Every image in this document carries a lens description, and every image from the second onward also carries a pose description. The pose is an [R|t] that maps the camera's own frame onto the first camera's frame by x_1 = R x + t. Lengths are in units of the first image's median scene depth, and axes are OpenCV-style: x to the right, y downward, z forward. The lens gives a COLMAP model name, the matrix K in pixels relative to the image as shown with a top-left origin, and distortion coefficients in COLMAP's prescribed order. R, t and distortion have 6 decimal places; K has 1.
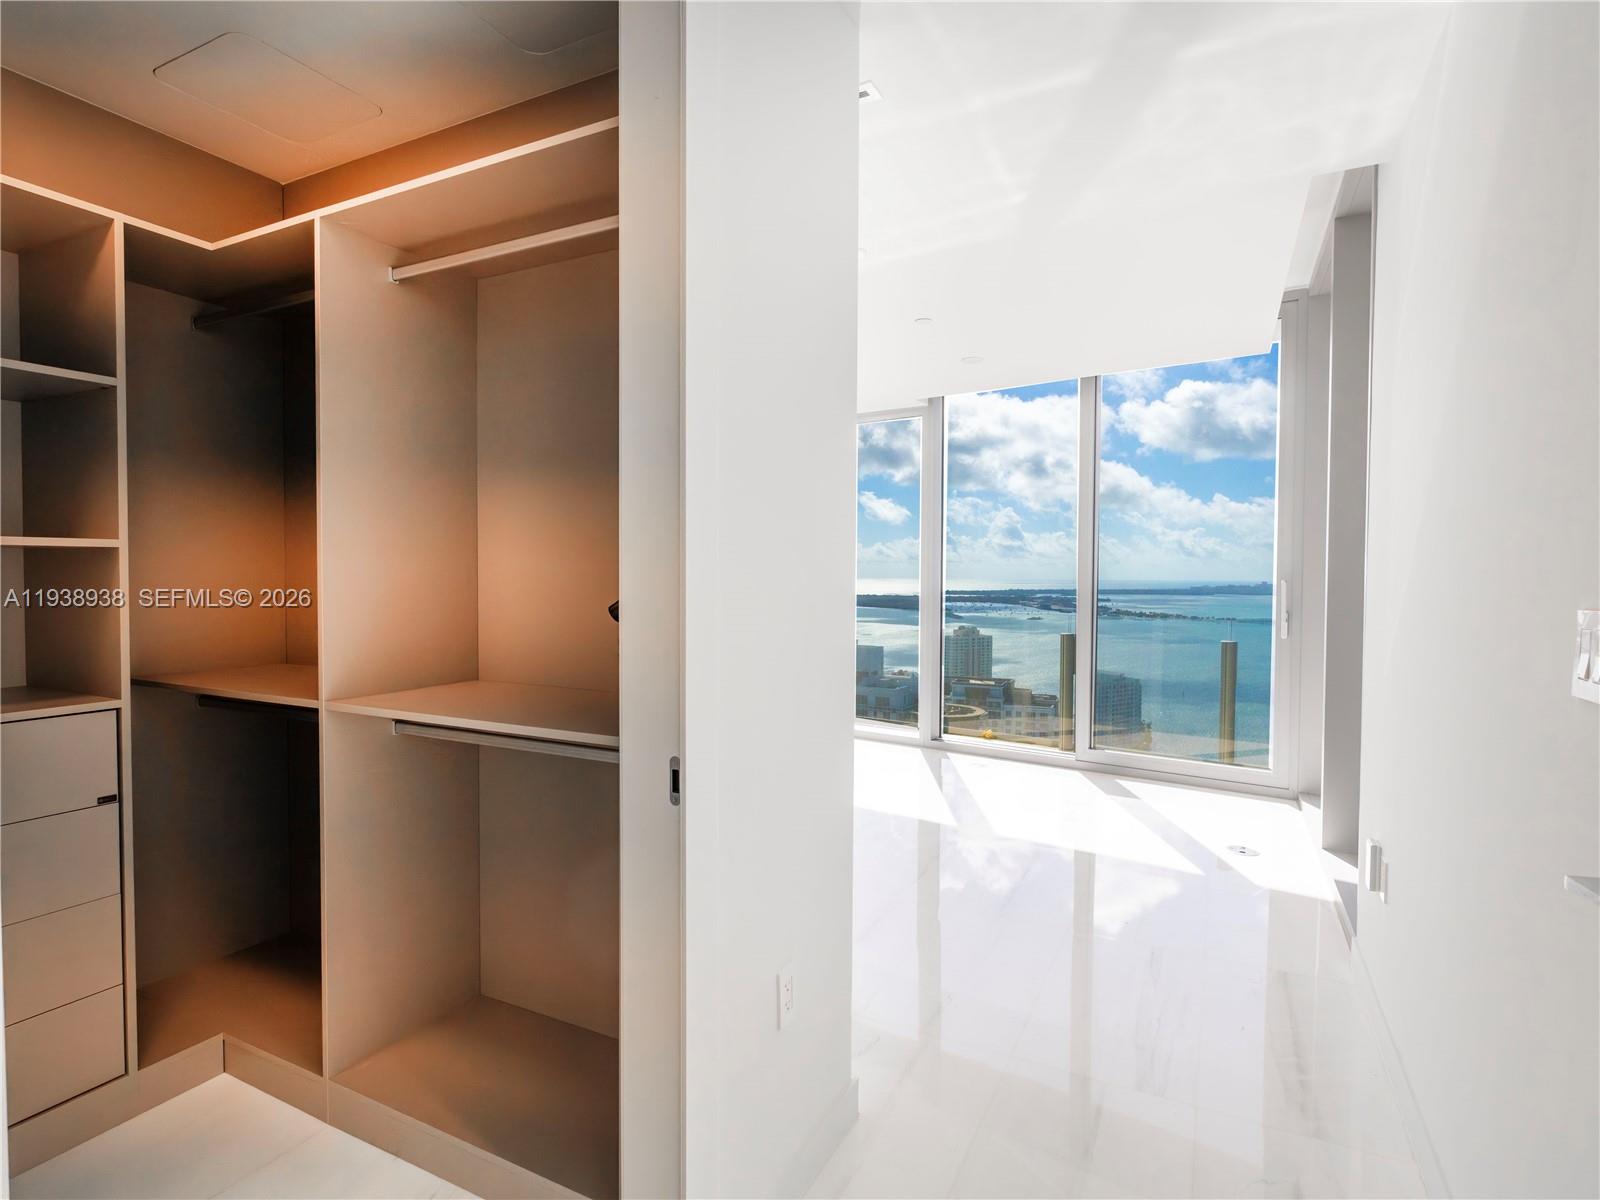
lens RADIAL K [[833.7, 0, 788.1], [0, 833.7, 600.2], [0, 0, 1]] dist [-0.006957, -0.000246]
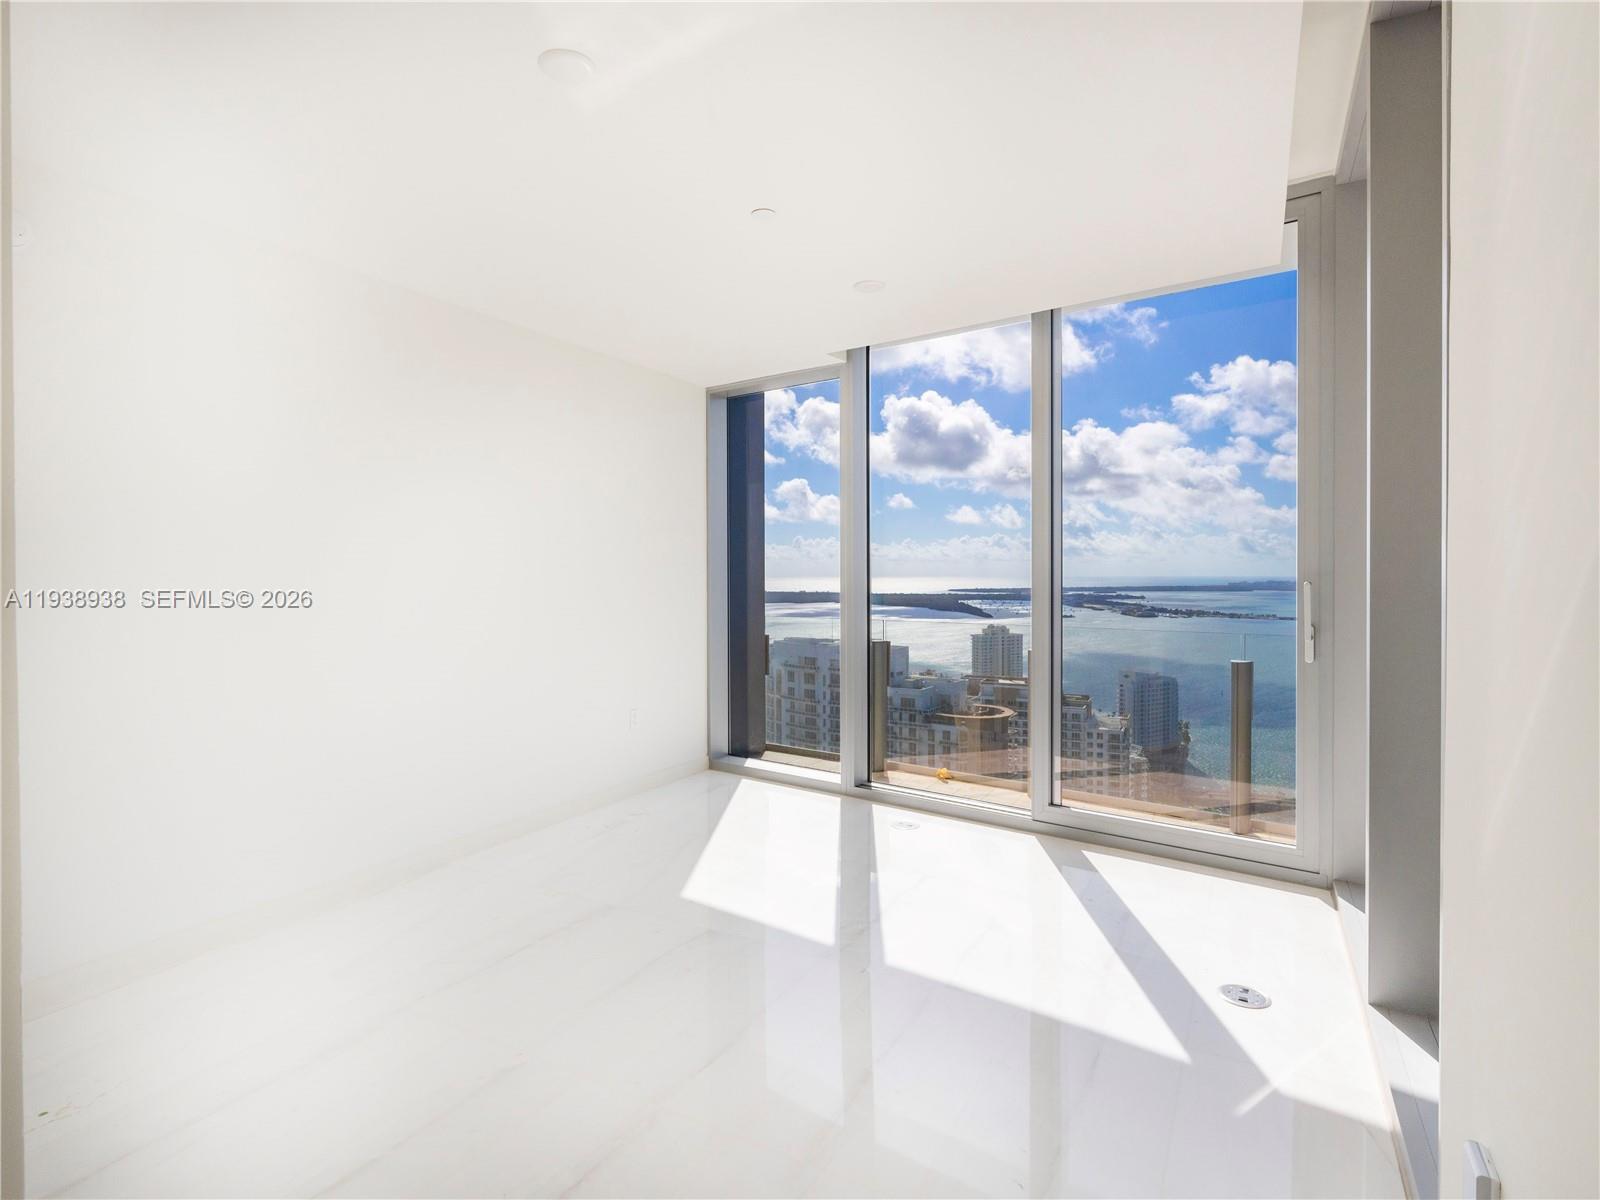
lens RADIAL K [[833.7, 0, 788.2], [0, 833.7, 583.1], [0, 0, 1]] dist [-0.006957, -0.000246]
pose [[0.999316, -0.006299, -0.036437, 0.136566], [0.005604, 0.999801, -0.019148, -0.008494], [0.036550, 0.018931, 0.999152, 0.208666]]
